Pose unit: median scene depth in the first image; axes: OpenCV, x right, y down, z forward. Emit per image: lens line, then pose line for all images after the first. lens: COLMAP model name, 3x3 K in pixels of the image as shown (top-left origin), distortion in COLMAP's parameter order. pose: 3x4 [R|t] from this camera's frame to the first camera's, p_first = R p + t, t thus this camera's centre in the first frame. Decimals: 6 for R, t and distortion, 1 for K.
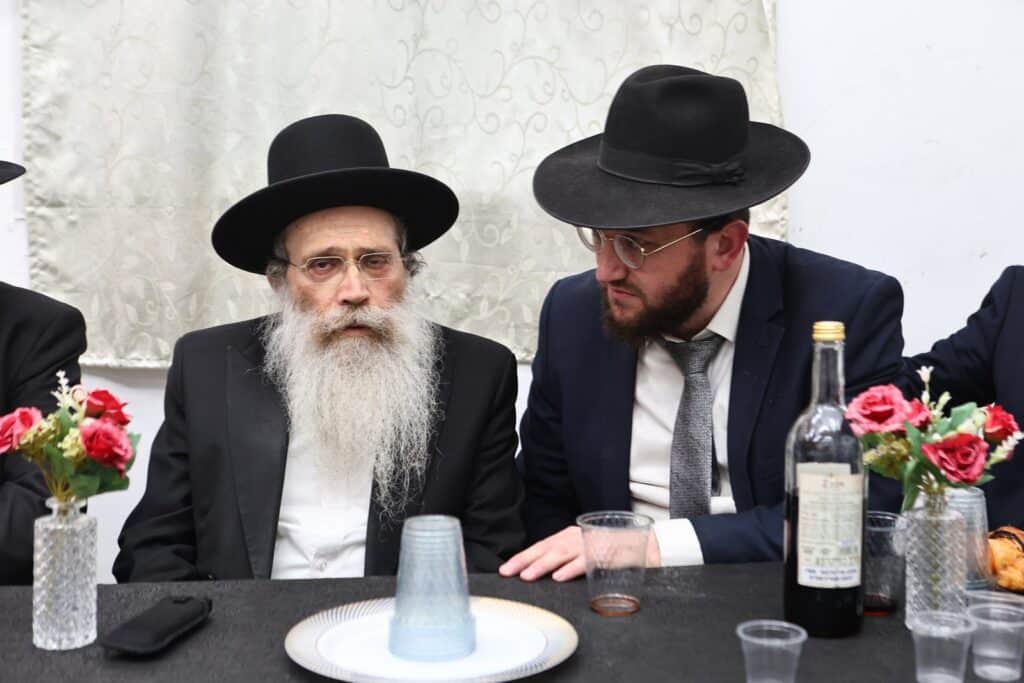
lens RADIAL K [[1368.4, 0, 509.6], [0, 1368.4, 338.0], [0, 0, 1]] dist [0.014411, 0.000000]
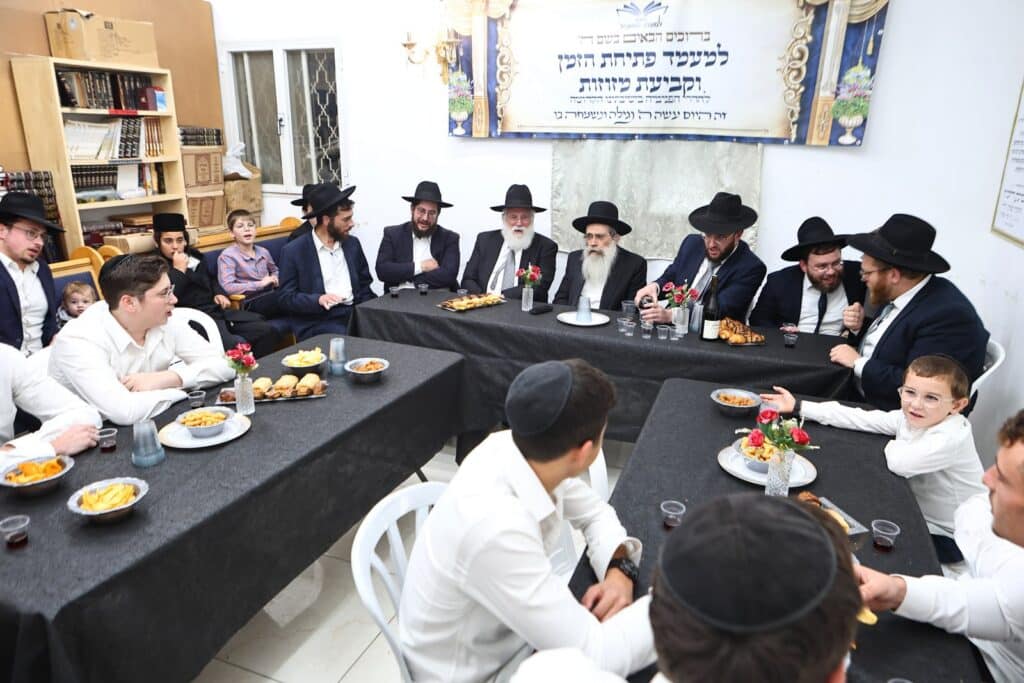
lens RADIAL K [[692.8, 0, 510.6], [0, 692.8, 350.9], [0, 0, 1]] dist [-0.003882, 0.007278]
pose [[0.856047, 0.165171, -0.489798, 0.619681], [-0.057337, 0.972067, 0.227592, -0.153861], [0.513708, -0.166746, 0.841606, -0.859095]]
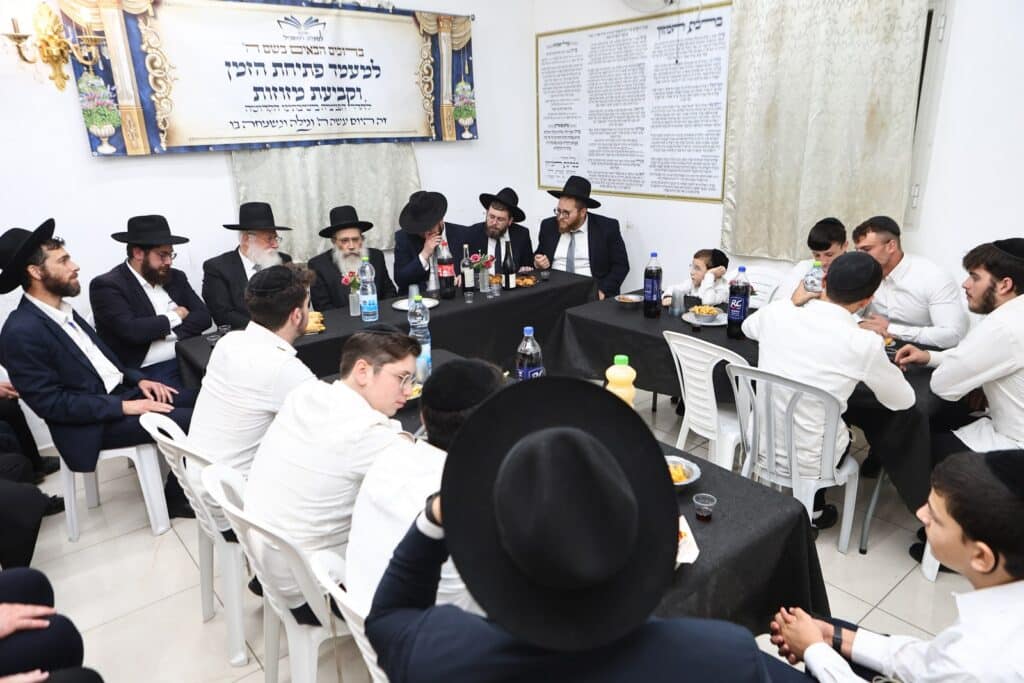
lens RADIAL K [[692.8, 0, 519.8], [0, 692.8, 354.5], [0, 0, 1]] dist [-0.003882, 0.007278]
pose [[0.856931, -0.191036, 0.478722, -0.685167], [0.075140, 0.965158, 0.250647, -0.177831], [-0.509925, -0.178816, 0.841428, -1.096263]]
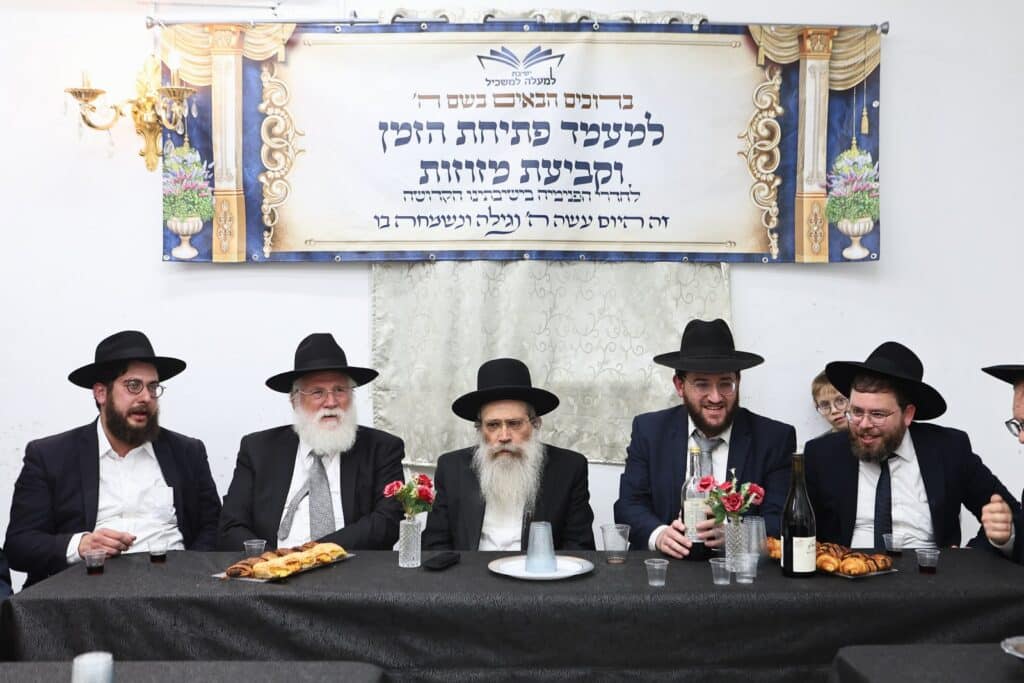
lens RADIAL K [[1053.6, 0, 523.3], [0, 1053.6, 343.6], [0, 0, 1]] dist [0.022992, 0.000000]
pose [[0.990723, -0.006885, -0.135725, 0.115616], [-0.006215, 0.995376, -0.095859, -0.011401], [0.135757, 0.095813, 0.986098, -0.639306]]
